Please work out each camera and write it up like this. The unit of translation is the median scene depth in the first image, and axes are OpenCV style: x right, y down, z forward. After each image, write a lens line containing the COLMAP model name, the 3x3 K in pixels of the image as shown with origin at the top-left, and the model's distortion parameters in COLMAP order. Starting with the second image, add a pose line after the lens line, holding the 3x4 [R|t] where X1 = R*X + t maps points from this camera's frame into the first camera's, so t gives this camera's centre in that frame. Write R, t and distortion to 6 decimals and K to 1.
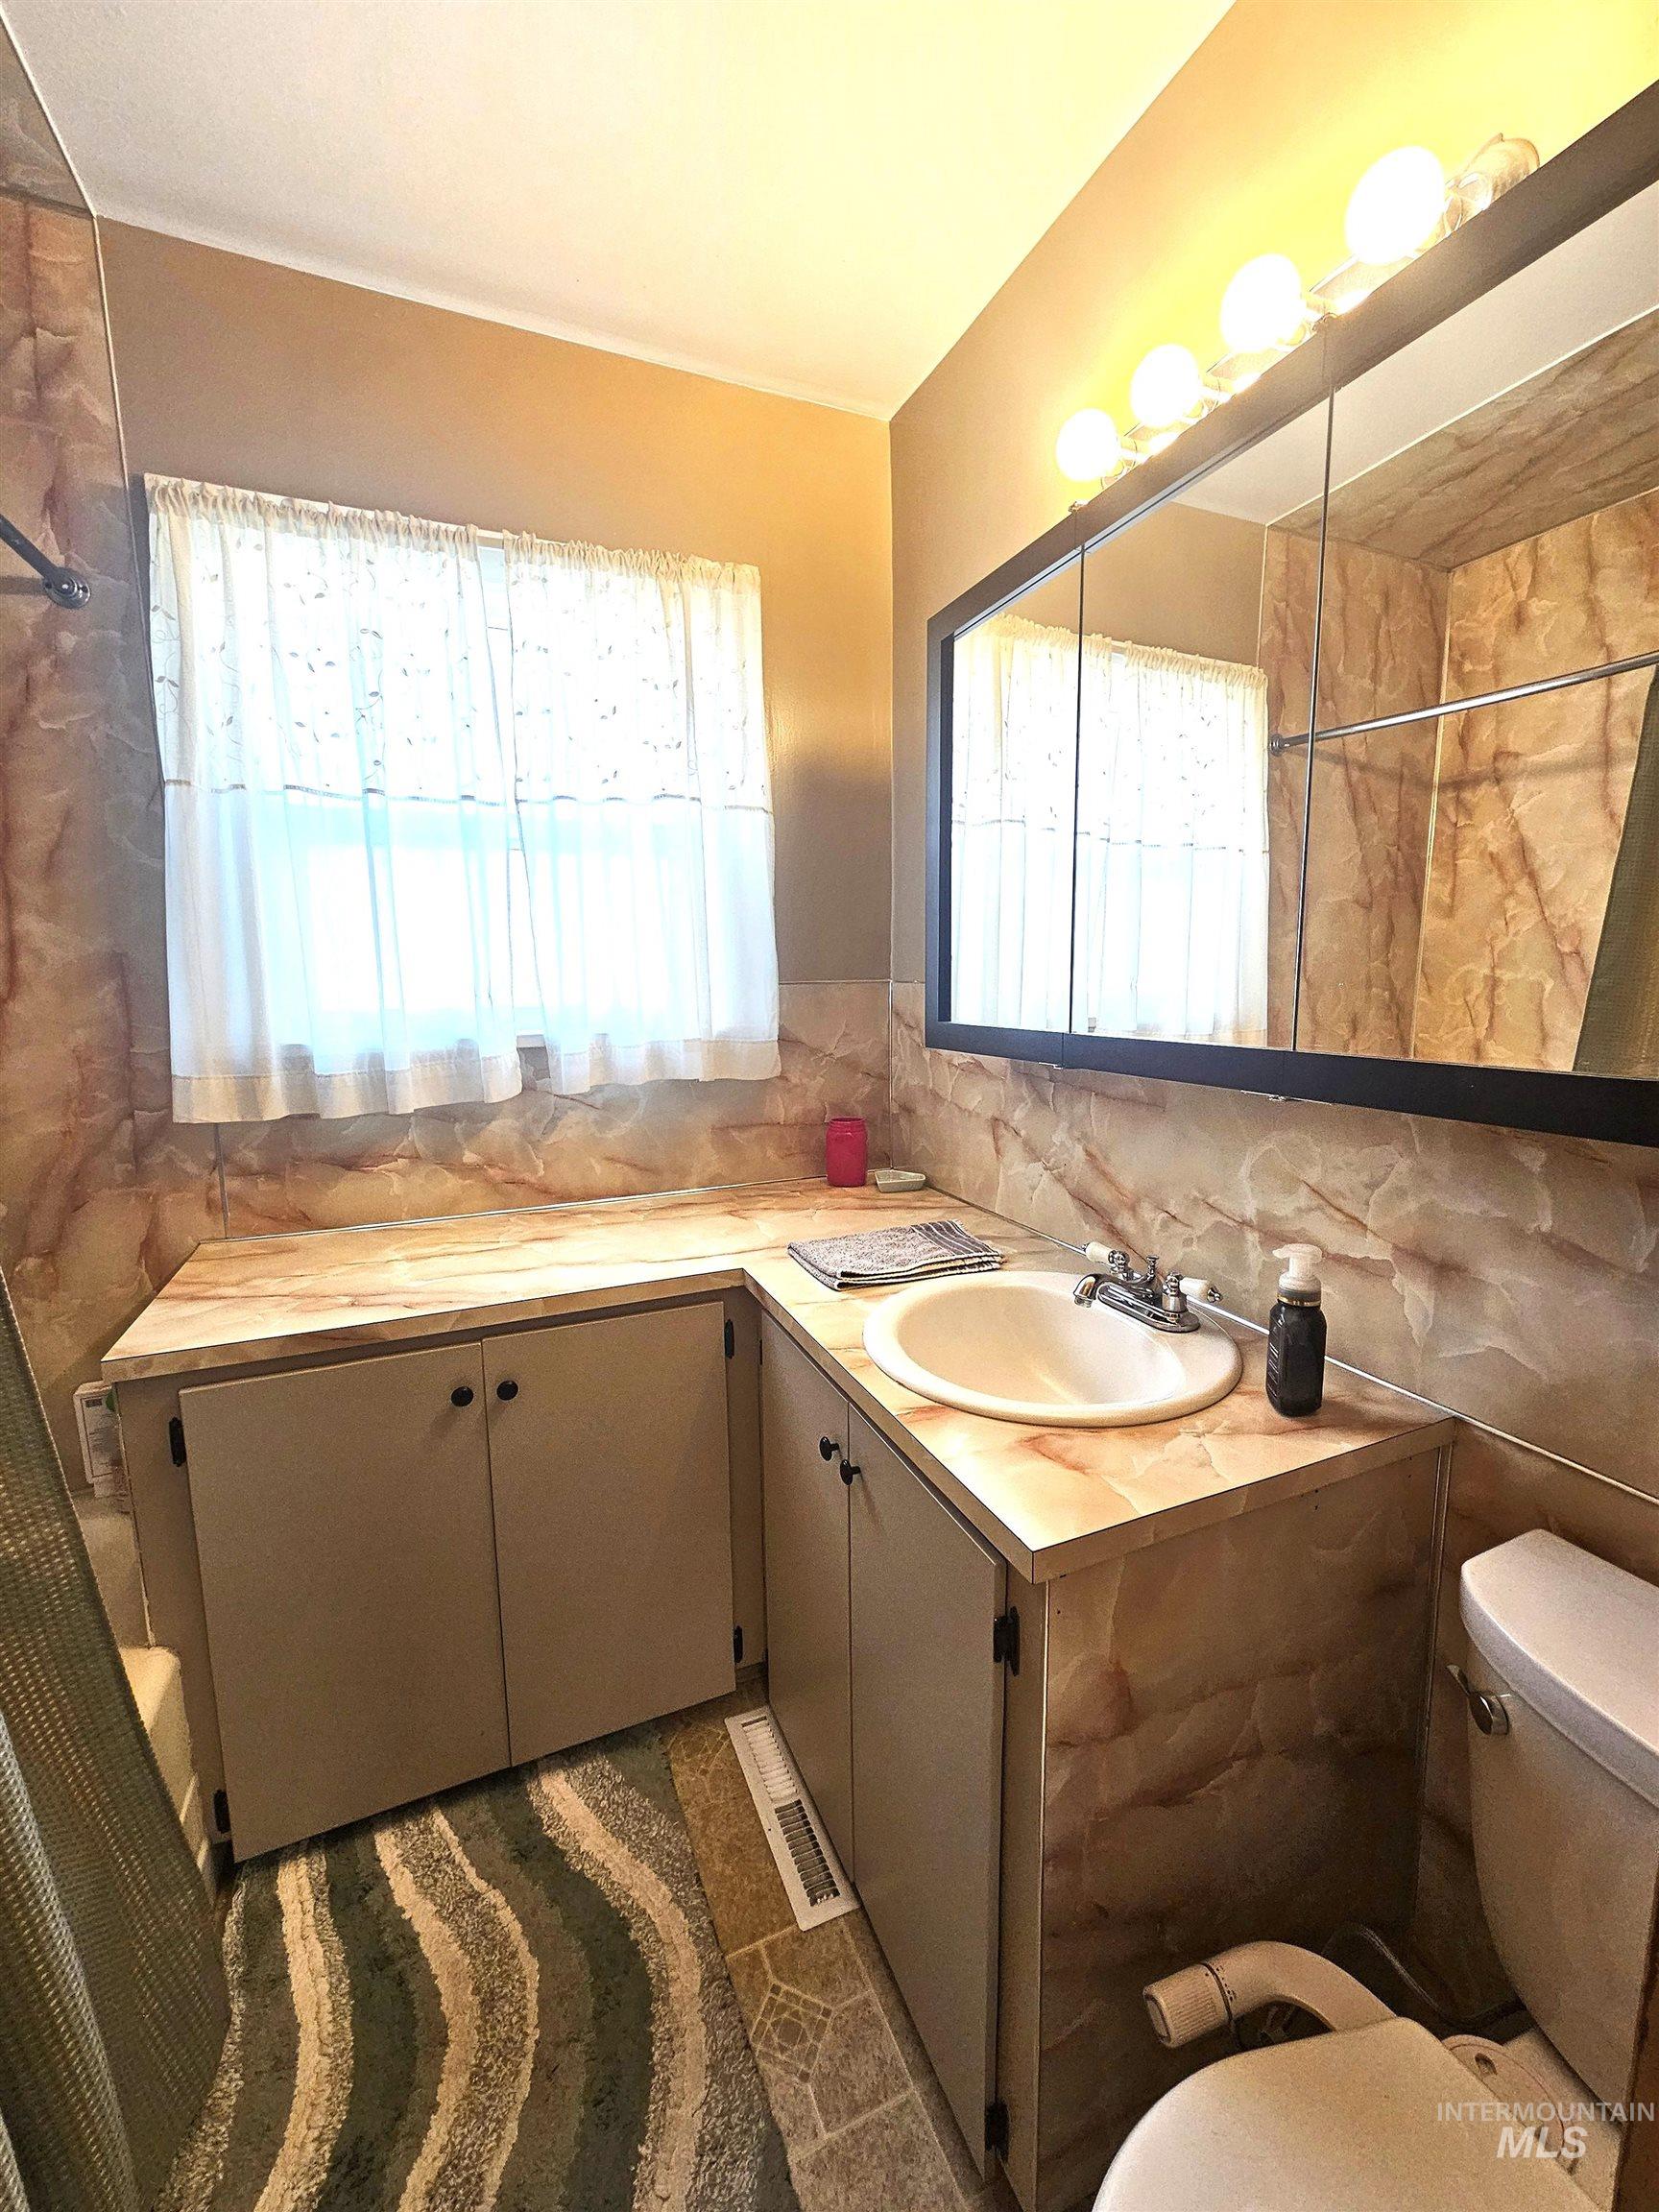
lens RADIAL K [[891.4, 0, 823.5], [0, 891.4, 1099.3], [0, 0, 1]] dist [-0.004392, 0.001761]
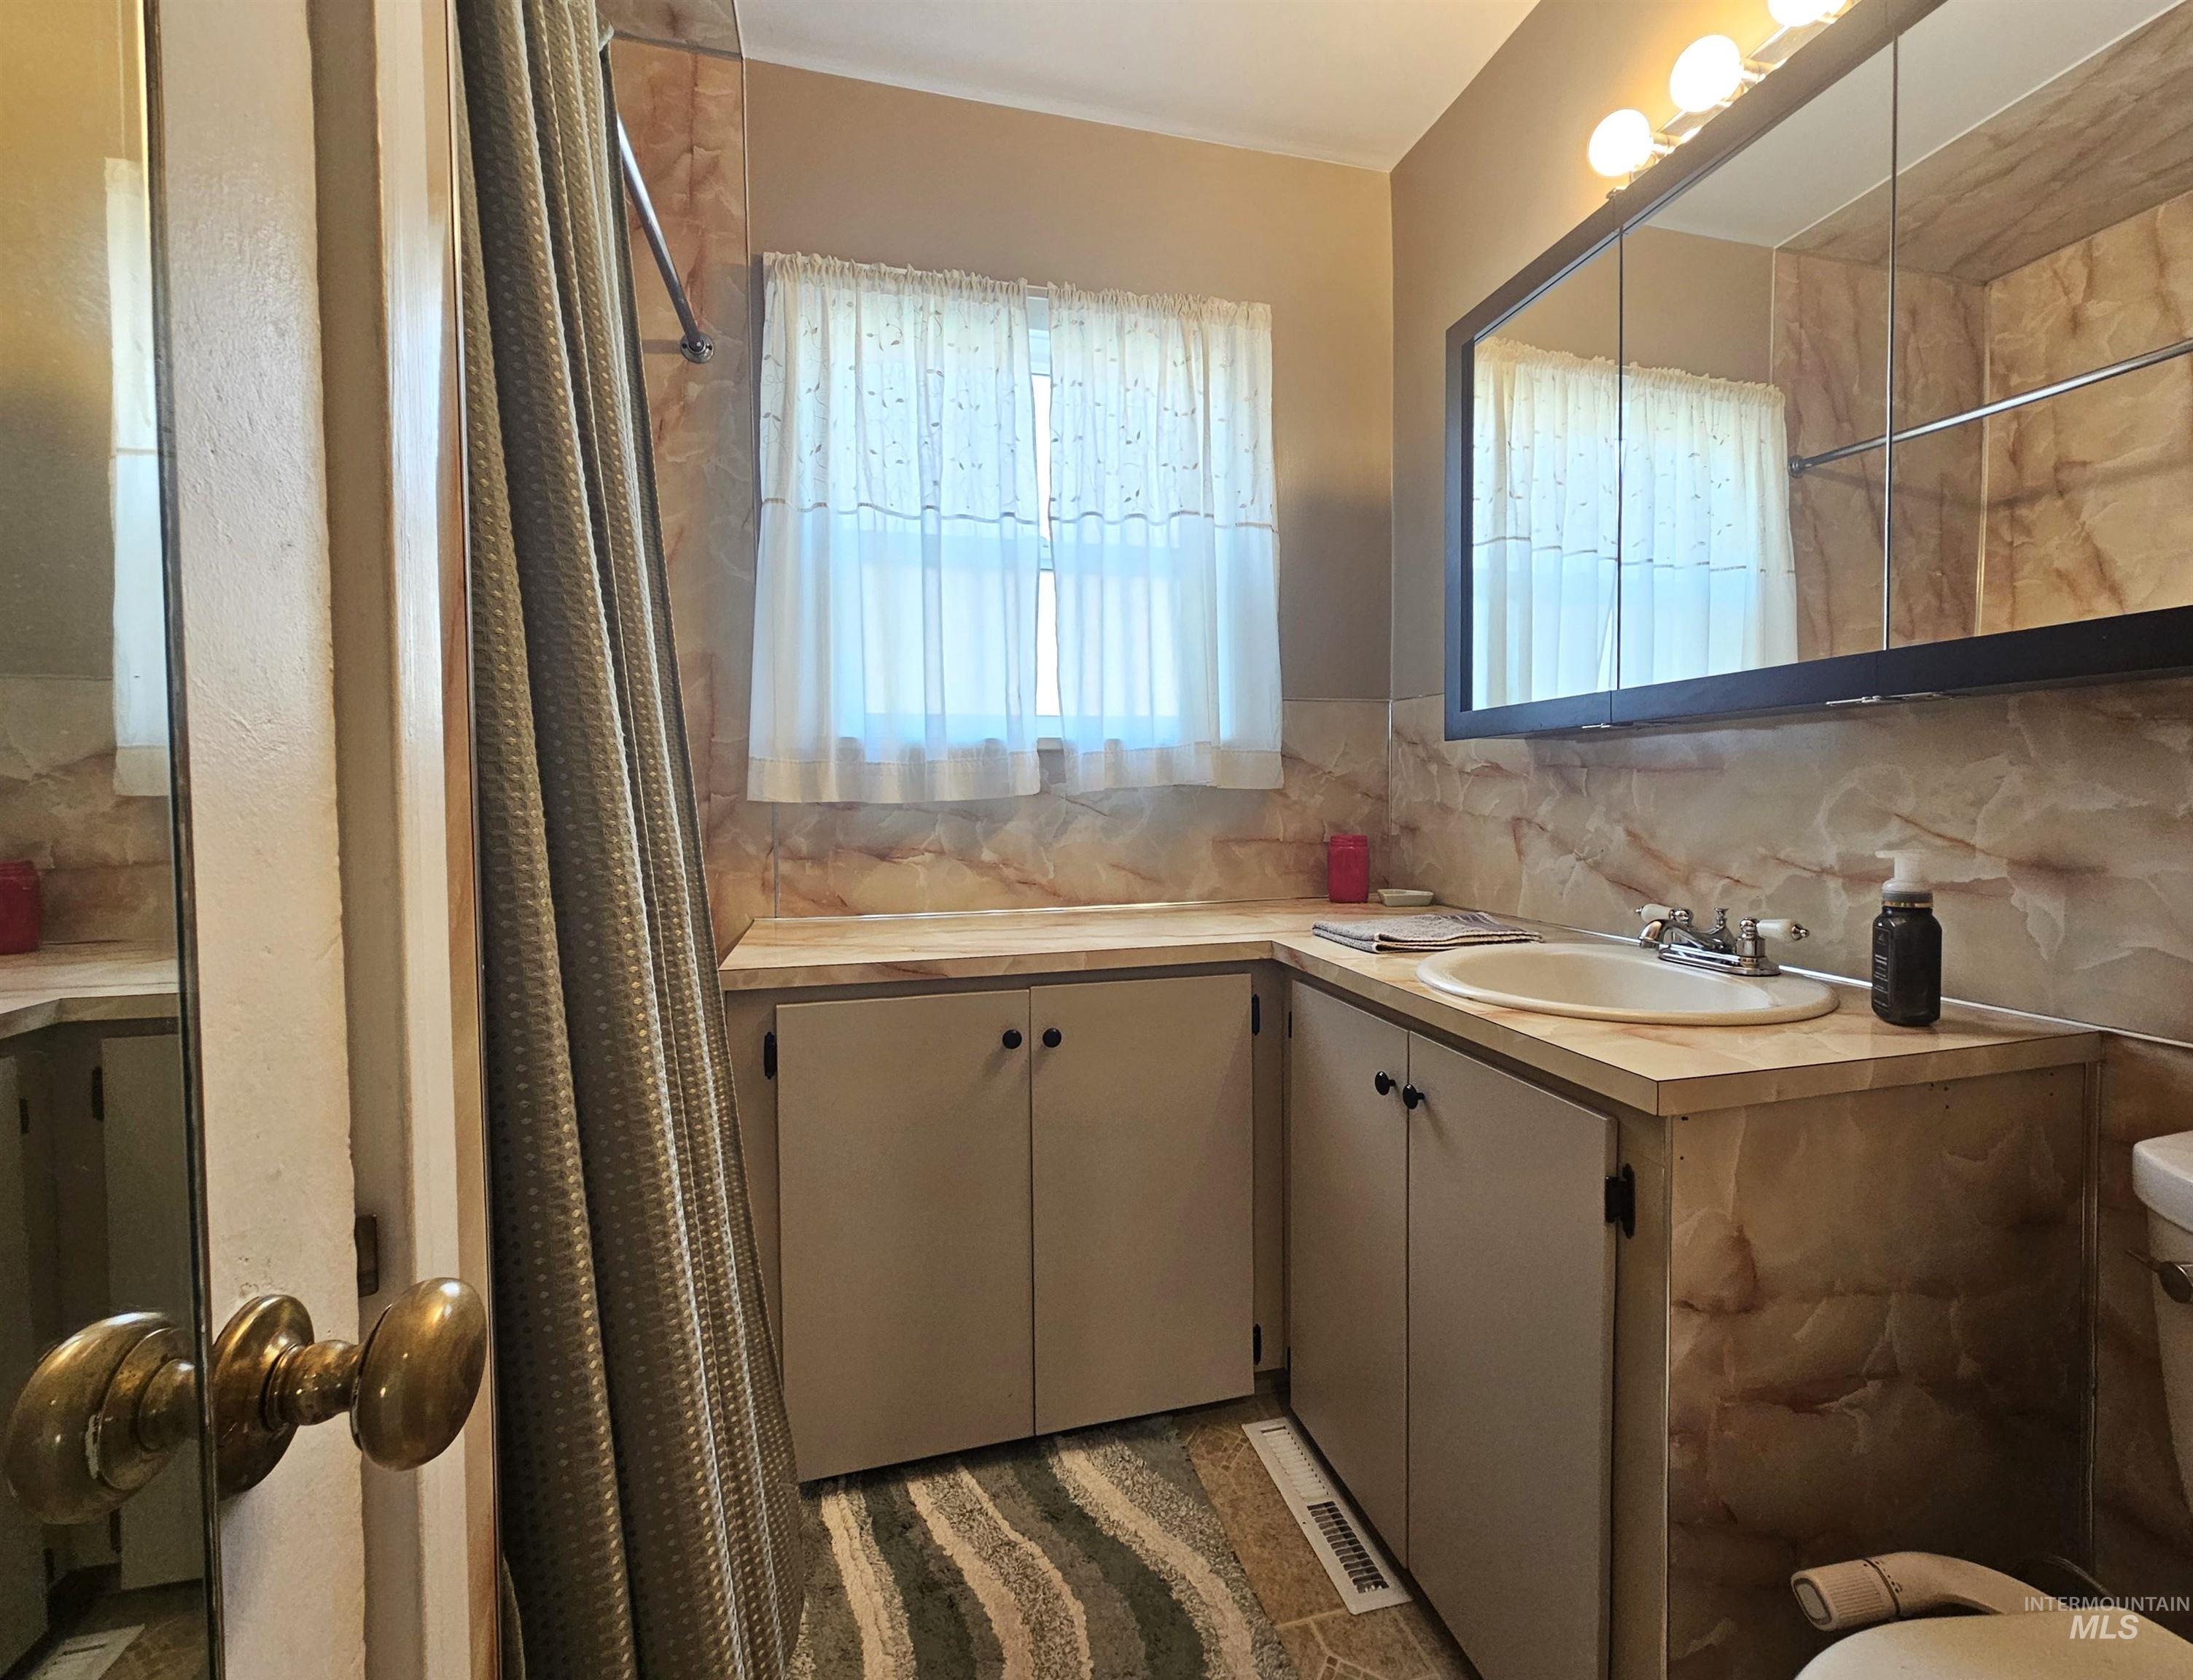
lens RADIAL K [[947.4, 0, 1108.4], [0, 947.4, 830.0], [0, 0, 1]] dist [-0.008918, 0.003381]
pose [[0.989785, 0.006661, -0.142410, -0.123112], [-0.021275, 0.994624, -0.101343, 0.180480], [0.140970, 0.103337, 0.984606, -0.096371]]
